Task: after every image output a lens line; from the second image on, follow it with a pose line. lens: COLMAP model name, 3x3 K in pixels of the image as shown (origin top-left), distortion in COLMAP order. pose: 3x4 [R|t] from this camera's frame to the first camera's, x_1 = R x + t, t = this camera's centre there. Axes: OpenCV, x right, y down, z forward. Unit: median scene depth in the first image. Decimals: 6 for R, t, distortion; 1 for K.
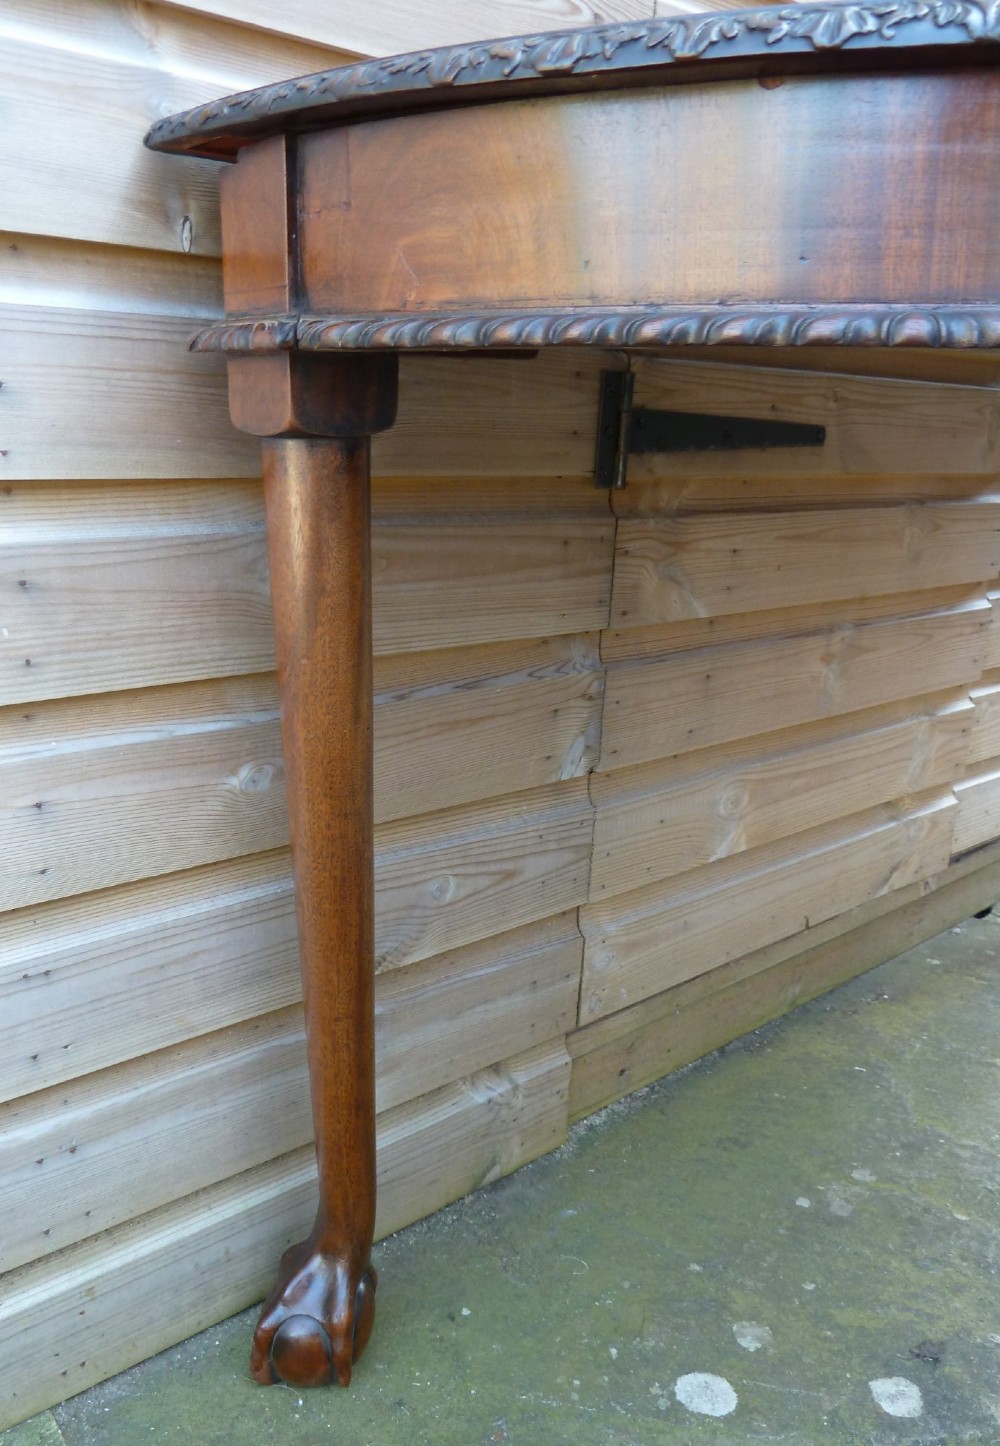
lens RADIAL K [[1140.8, 0, 438.2], [0, 1140.8, 766.2], [0, 0, 1]] dist [-0.023962, -0.008103]
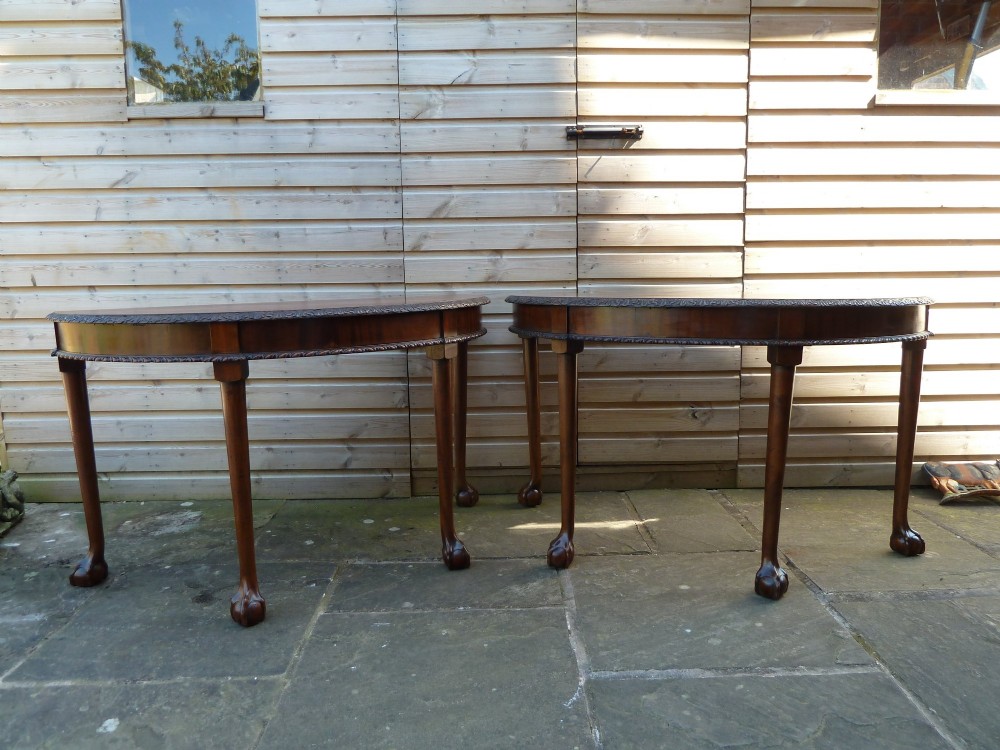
lens RADIAL K [[752.4, 0, 499.7], [0, 752.4, 373.6], [0, 0, 1]] dist [-0.035991, 0.010265]
pose [[0.781204, 0.052970, -0.622025, 2.322404], [-0.148458, 0.983573, -0.102690, 0.127933], [0.606367, 0.172566, 0.776235, -1.172896]]
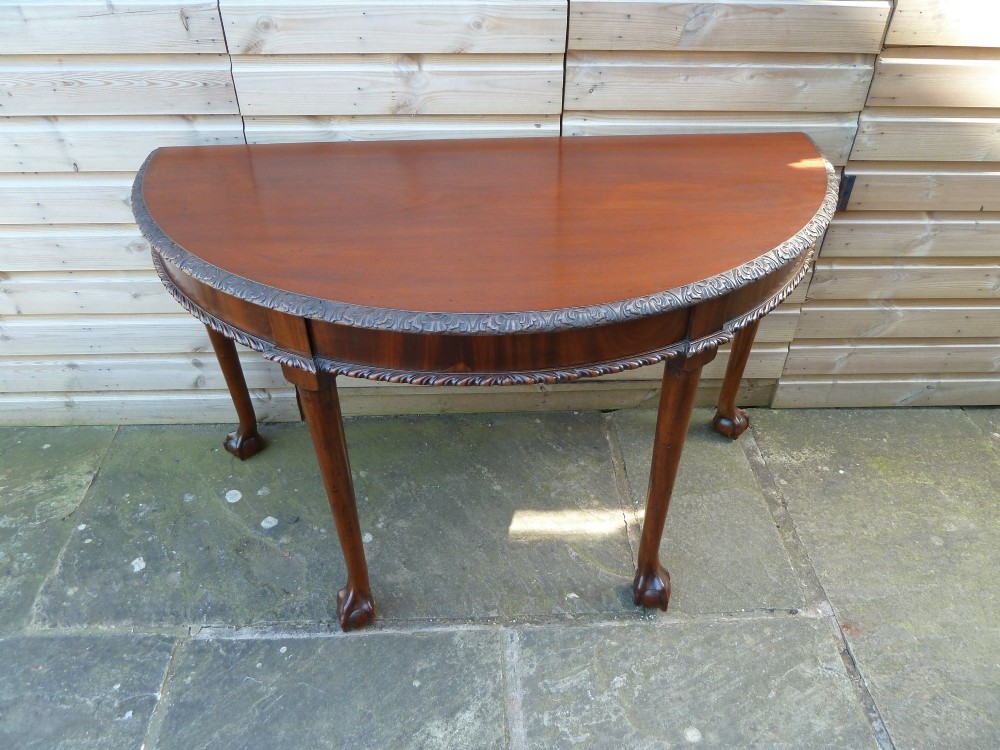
lens RADIAL K [[752.4, 0, 499.5], [0, 752.4, 373.0], [0, 0, 1]] dist [-0.035991, 0.010265]
pose [[0.801664, 0.361591, -0.476012, 1.546569], [-0.166292, 0.899771, 0.403434, -0.714274], [0.574180, -0.244261, 0.781444, -0.204716]]
